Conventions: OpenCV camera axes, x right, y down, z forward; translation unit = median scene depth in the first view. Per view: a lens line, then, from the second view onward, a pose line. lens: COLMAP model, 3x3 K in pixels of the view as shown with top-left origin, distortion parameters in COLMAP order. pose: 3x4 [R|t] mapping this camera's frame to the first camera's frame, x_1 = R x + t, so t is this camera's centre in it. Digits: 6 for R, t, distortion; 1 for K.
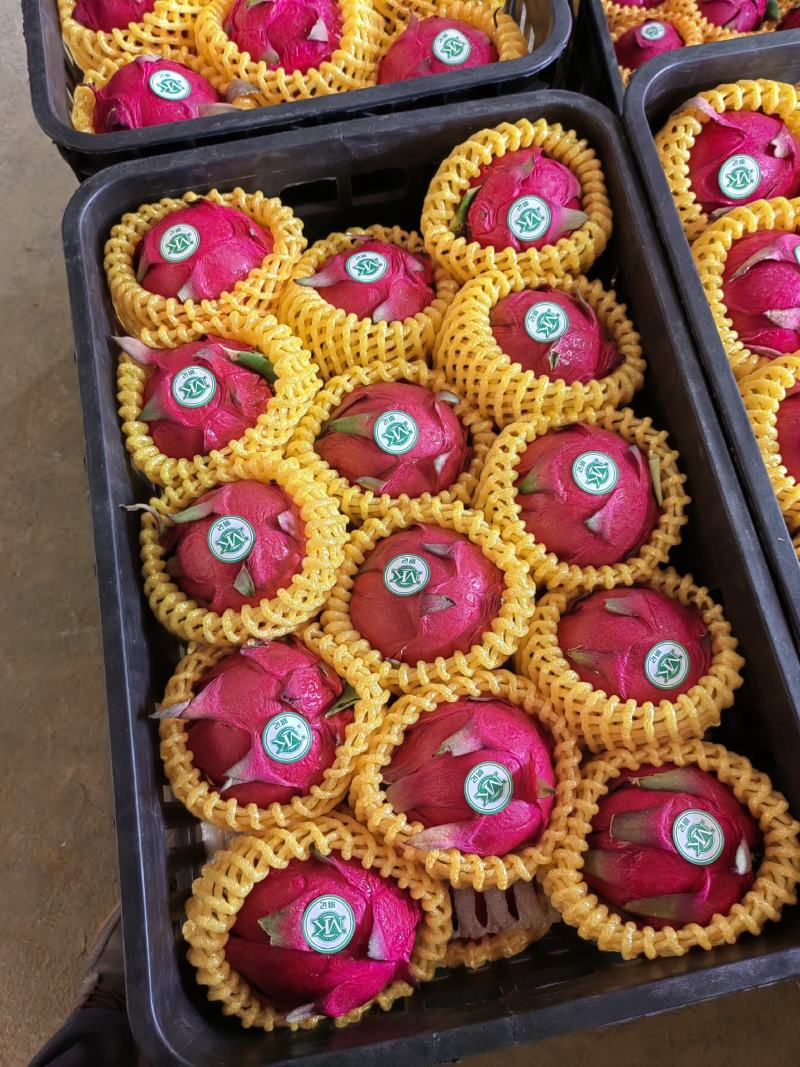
lens RADIAL K [[801.7, 0, 400.0], [0, 801.7, 533.5], [0, 0, 1]] dist [-0.007631, -0.005977]
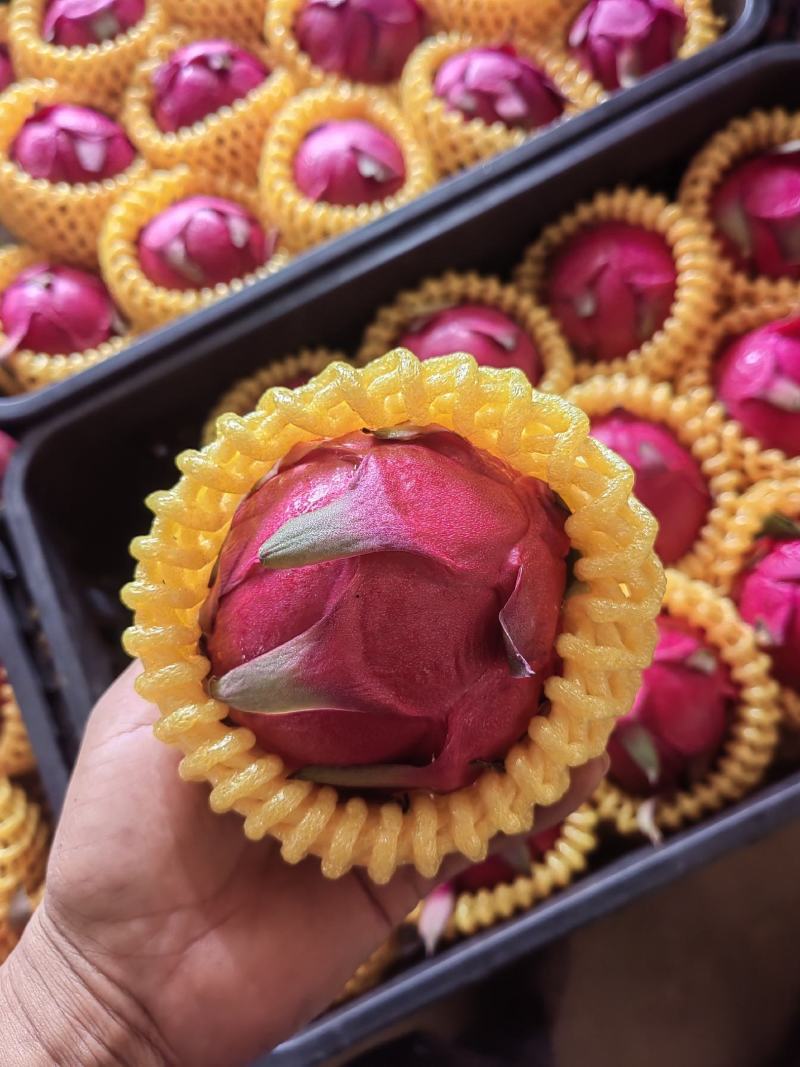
lens RADIAL K [[801.7, 0, 400.0], [0, 801.7, 533.5], [0, 0, 1]] dist [-0.007631, -0.005977]
pose [[-0.243273, -0.921965, 0.301329, -0.230883], [0.962577, -0.191226, 0.192036, -0.363324], [-0.119429, 0.336769, 0.933982, 0.176696]]
